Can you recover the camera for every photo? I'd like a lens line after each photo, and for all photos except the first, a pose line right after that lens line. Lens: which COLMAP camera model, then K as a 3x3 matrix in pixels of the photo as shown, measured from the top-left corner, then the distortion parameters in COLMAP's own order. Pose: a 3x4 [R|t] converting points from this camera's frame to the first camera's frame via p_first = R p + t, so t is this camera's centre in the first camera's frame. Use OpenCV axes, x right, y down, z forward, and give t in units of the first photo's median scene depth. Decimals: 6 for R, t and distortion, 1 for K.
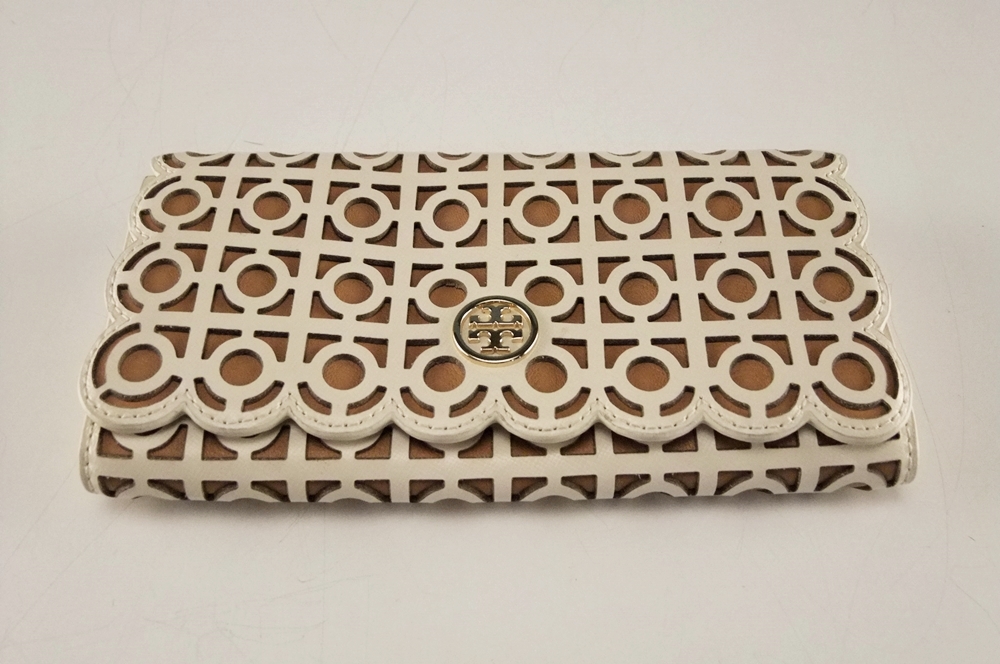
lens RADIAL K [[1008.2, 0, 500.0], [0, 1008.2, 332.0], [0, 0, 1]] dist [-0.077705, -0.001828]
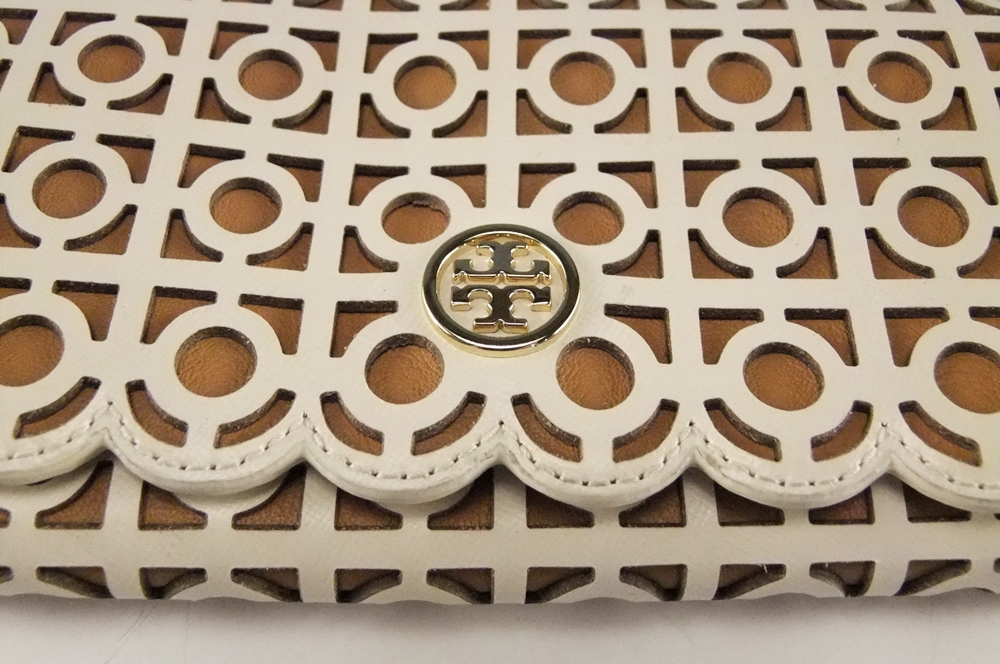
lens RADIAL K [[1008.2, 0, 500.0], [0, 1008.2, 332.0], [0, 0, 1]] dist [-0.077705, -0.001828]
pose [[0.999677, 0.019636, 0.016119, -0.013519], [-0.020673, 0.997546, 0.066888, -0.014434], [-0.014766, -0.067200, 0.997630, 0.463202]]
